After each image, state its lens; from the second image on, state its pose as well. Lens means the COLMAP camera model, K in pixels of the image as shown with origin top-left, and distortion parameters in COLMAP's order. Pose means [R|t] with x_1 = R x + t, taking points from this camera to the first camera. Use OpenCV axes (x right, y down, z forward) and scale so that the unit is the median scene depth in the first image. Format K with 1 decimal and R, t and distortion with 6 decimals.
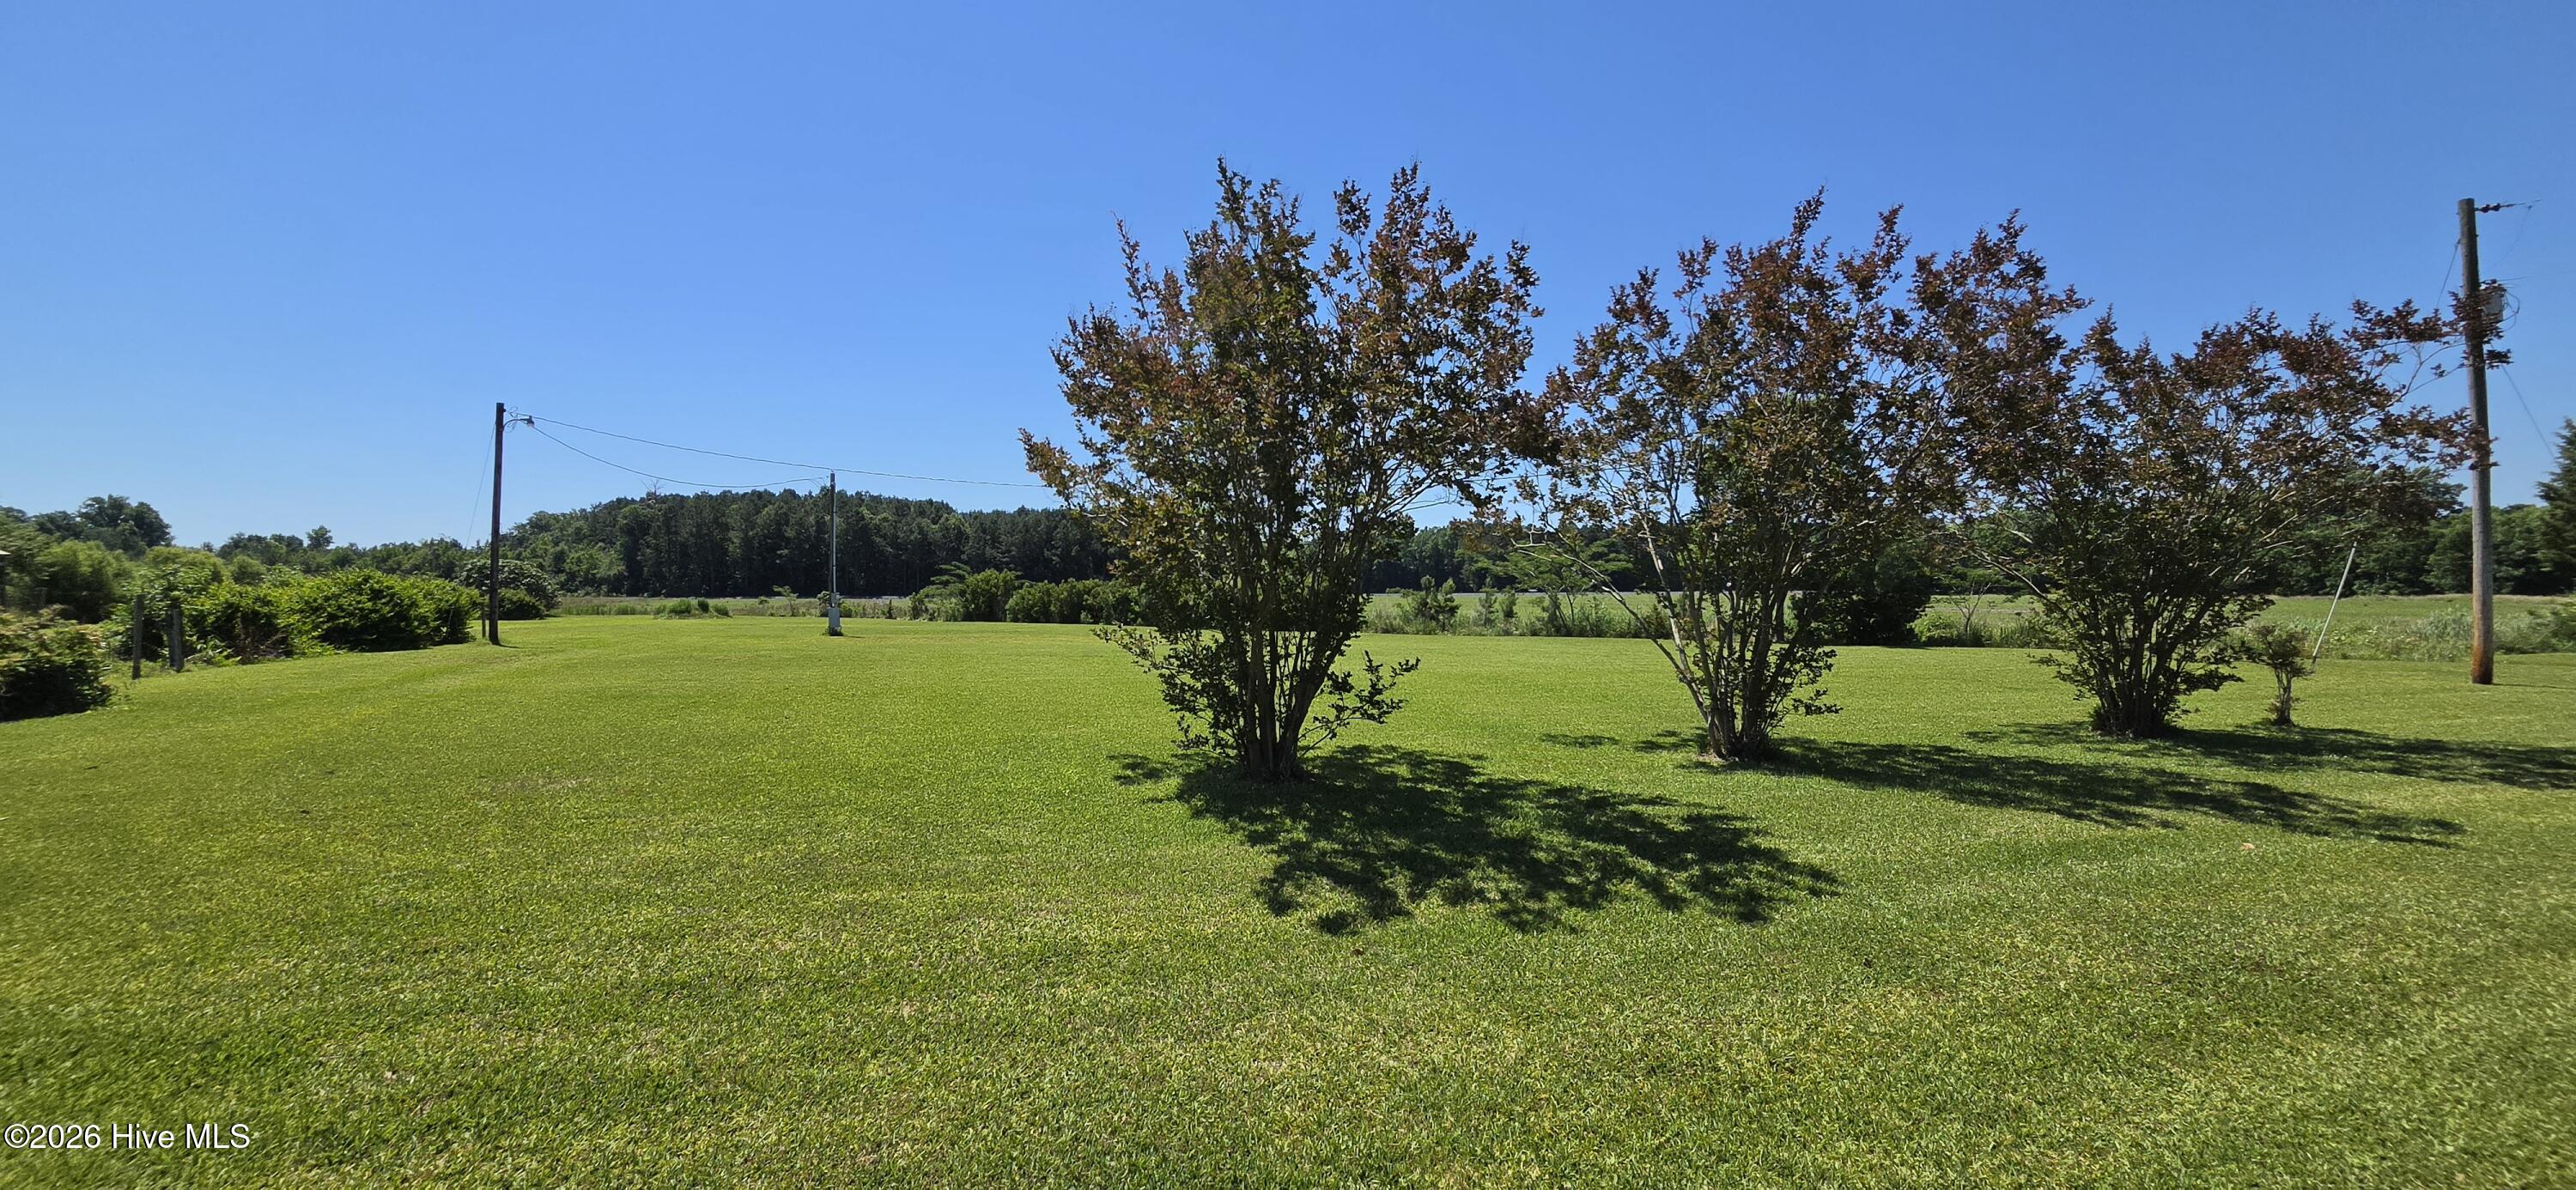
lens RADIAL K [[1075.9, 0, 1280.9], [0, 1075.9, 568.4], [0, 0, 1]] dist [0.018009, 0.000021]
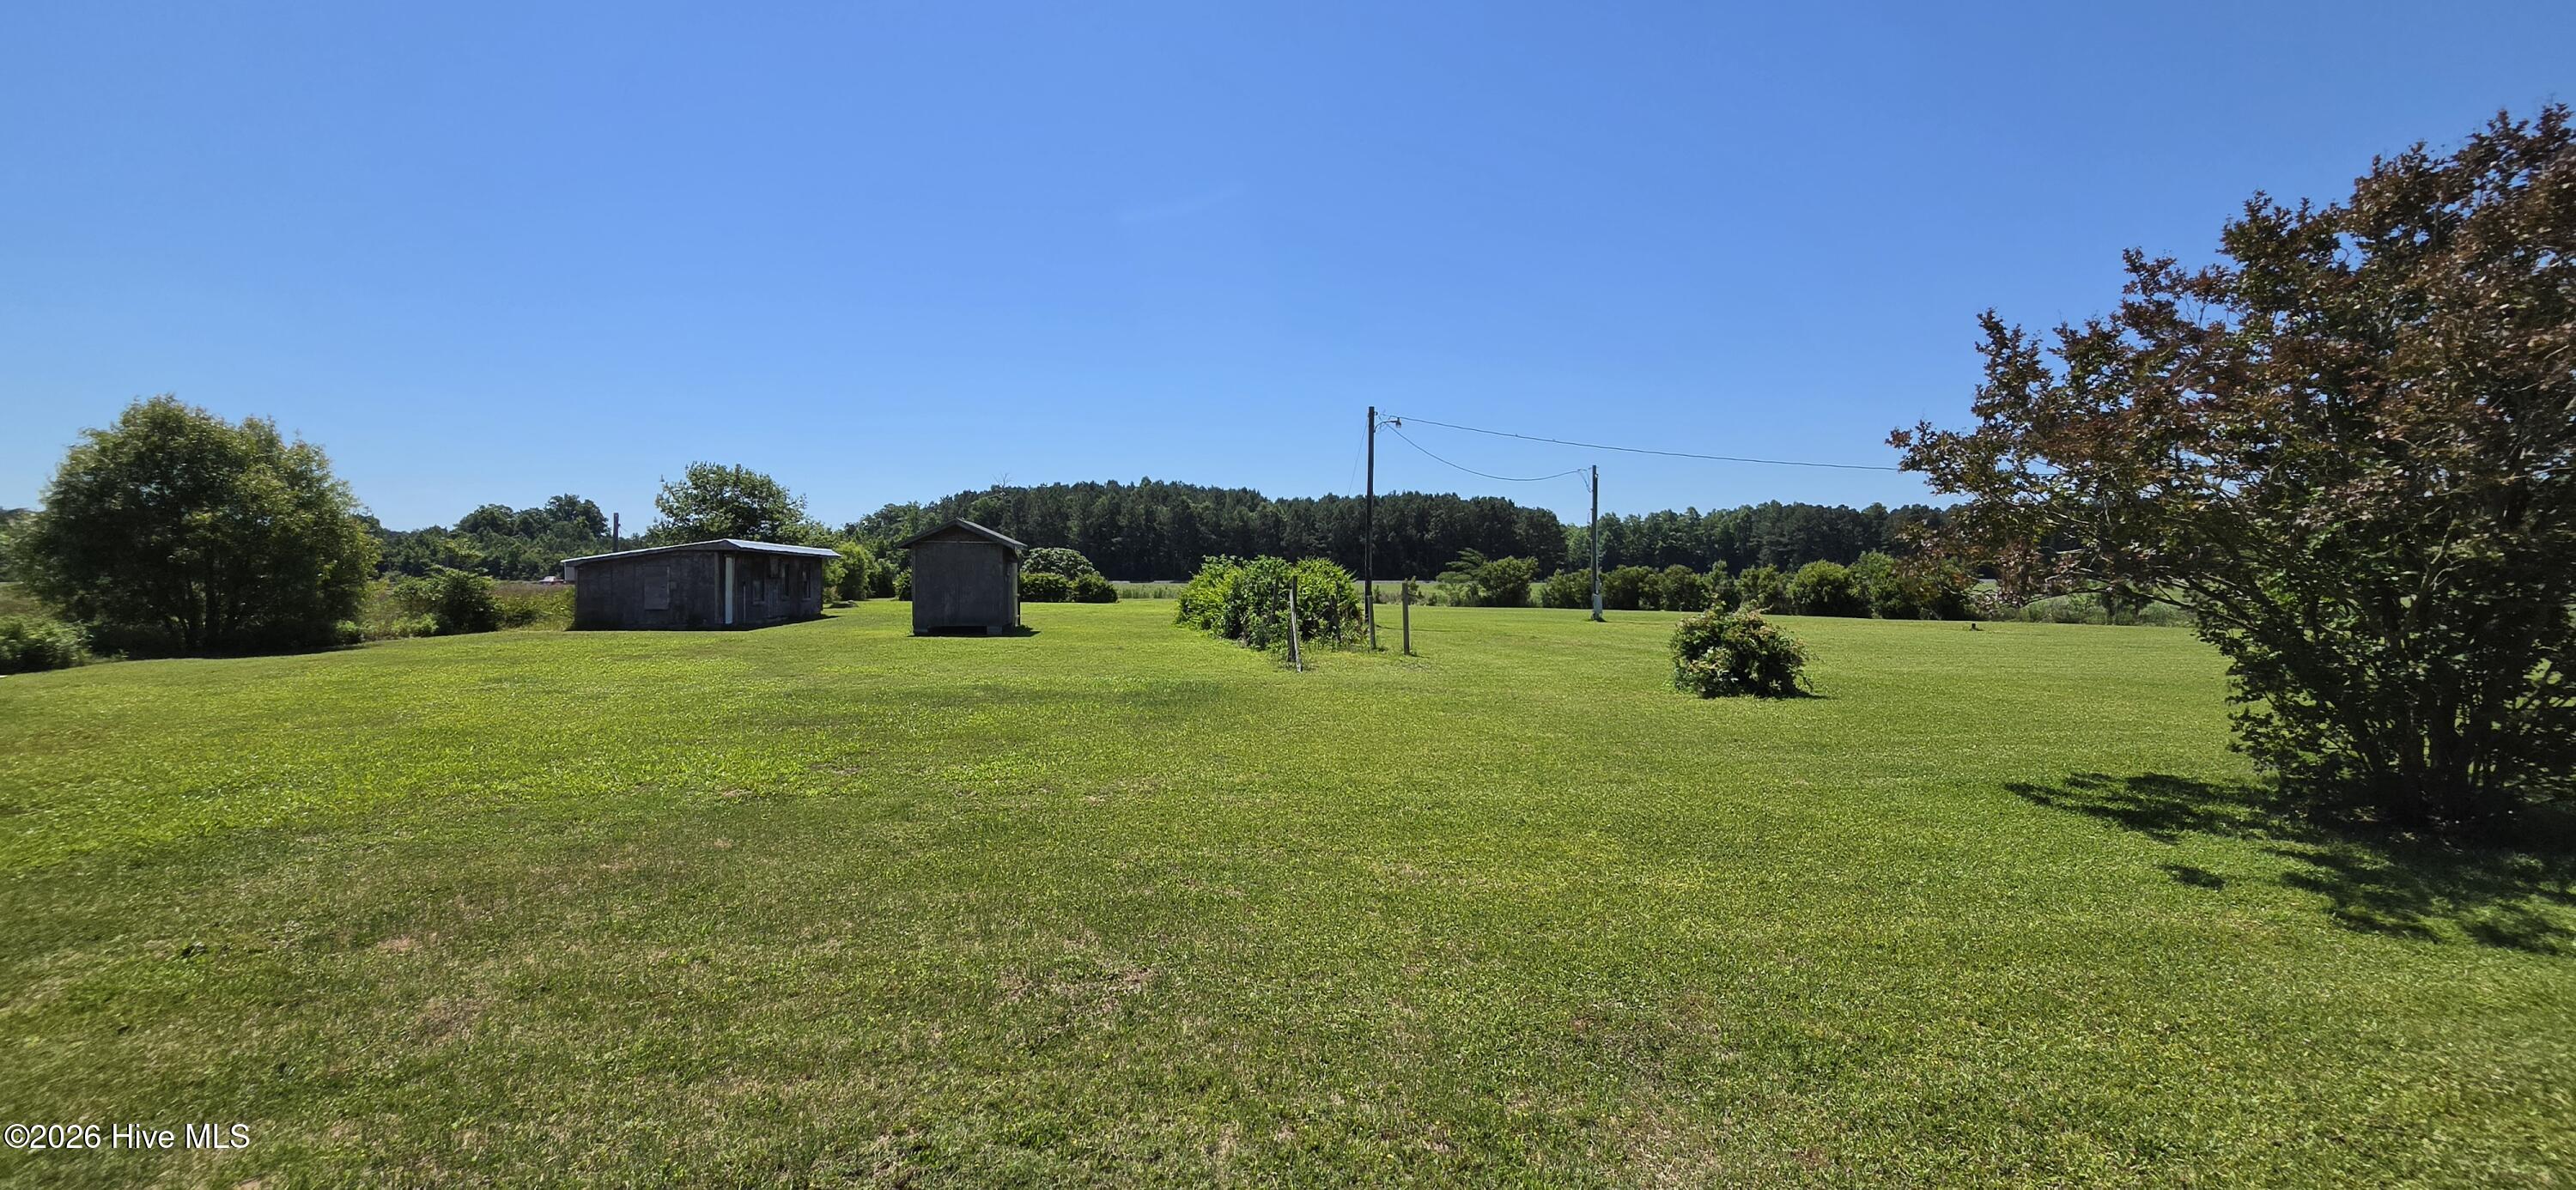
lens RADIAL K [[1075.9, 0, 1280.9], [0, 1075.9, 568.4], [0, 0, 1]] dist [0.018009, 0.000021]
pose [[0.983629, 0.000196, -0.180205, -0.108511], [0.002307, 0.999904, 0.013678, -0.000714], [0.180190, -0.013870, 0.983534, -0.016430]]
